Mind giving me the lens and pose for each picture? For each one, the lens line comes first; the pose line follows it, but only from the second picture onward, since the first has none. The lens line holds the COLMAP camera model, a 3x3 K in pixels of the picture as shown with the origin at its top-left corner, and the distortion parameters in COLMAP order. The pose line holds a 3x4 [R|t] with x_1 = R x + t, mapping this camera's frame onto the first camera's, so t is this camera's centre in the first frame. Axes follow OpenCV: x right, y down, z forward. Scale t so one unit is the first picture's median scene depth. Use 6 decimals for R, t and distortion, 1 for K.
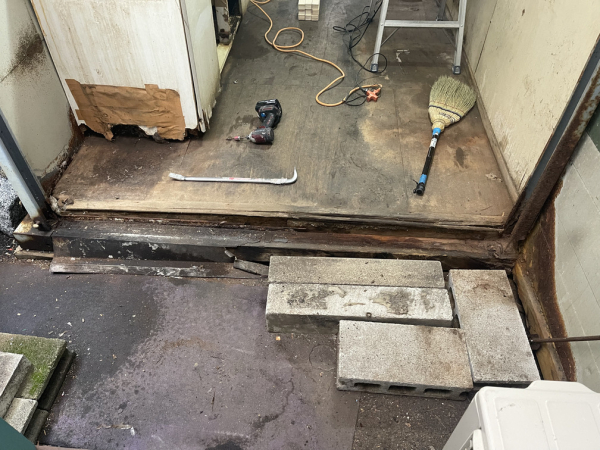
lens RADIAL K [[449.0, 0, 303.5], [0, 449.0, 224.5], [0, 0, 1]] dist [0.011802, 0.005578]
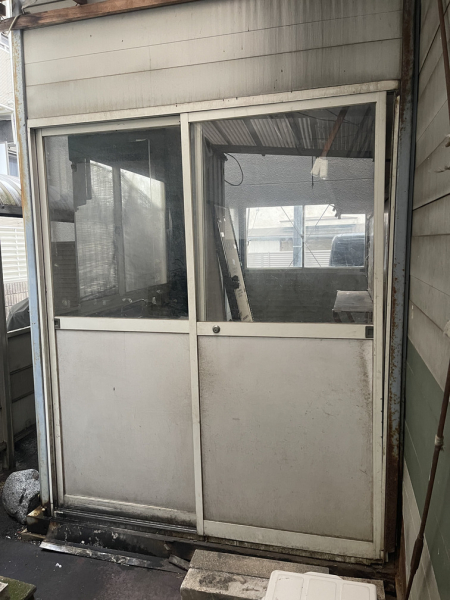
lens RADIAL K [[449.0, 0, 225.0], [0, 449.0, 299.4], [0, 0, 1]] dist [0.011802, 0.005578]
pose [[0.980774, -0.011580, -0.194803, 0.282036], [-0.116091, 0.767769, -0.630122, 0.337937], [0.156861, 0.640623, 0.751663, -0.452217]]
